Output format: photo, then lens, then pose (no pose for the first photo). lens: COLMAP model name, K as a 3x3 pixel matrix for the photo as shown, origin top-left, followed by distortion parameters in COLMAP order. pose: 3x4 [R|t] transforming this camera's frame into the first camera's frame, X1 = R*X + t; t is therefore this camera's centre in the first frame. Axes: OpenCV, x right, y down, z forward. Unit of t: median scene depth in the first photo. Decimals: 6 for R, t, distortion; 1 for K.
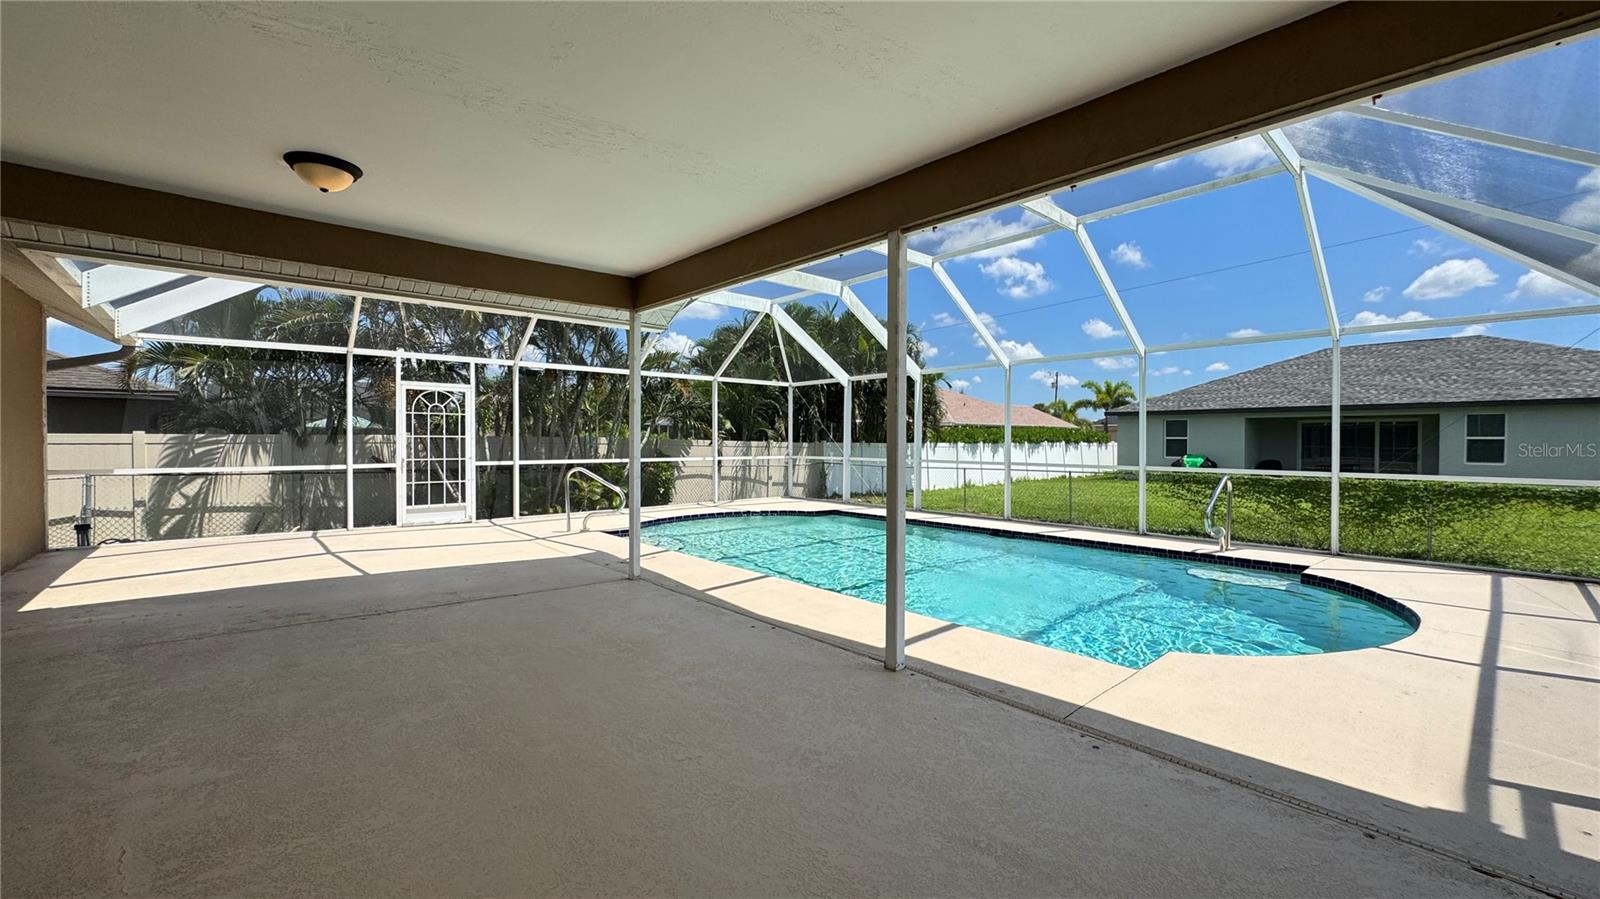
lens RADIAL K [[641.7, 0, 800.8], [0, 641.7, 447.5], [0, 0, 1]] dist [0.000610, 0.001226]
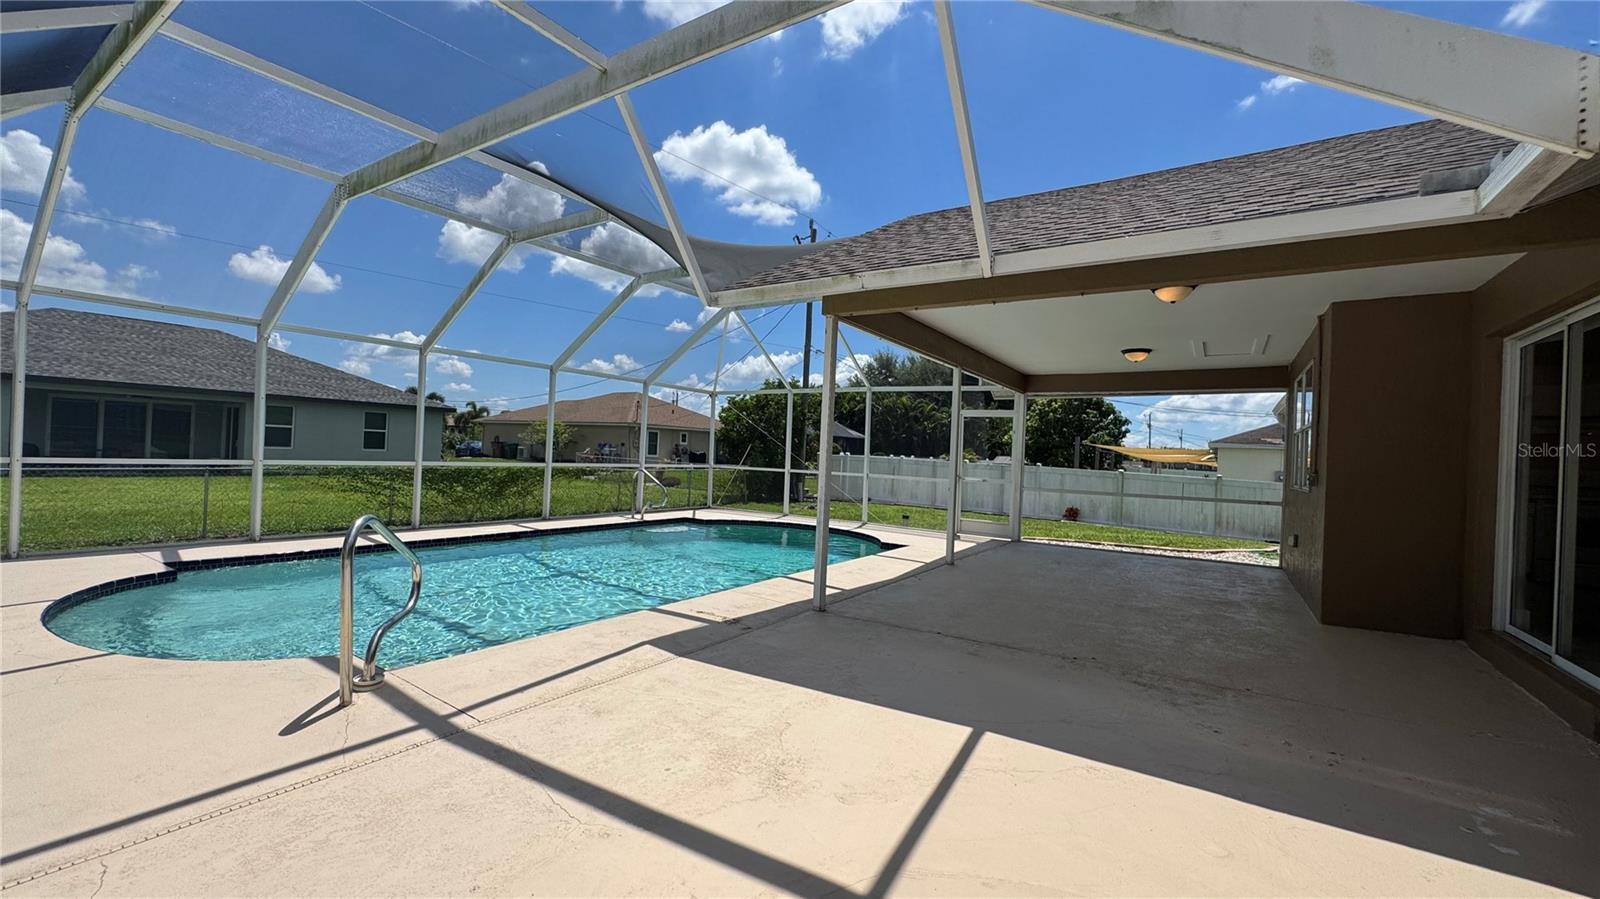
lens RADIAL K [[641.7, 0, 800.3], [0, 641.7, 448.7], [0, 0, 1]] dist [0.000610, 0.001226]
pose [[-0.270231, -0.006882, 0.962771, -0.342199], [-0.034240, 0.999411, -0.002466, -0.004619], [-0.962186, -0.033631, -0.270307, 0.402140]]
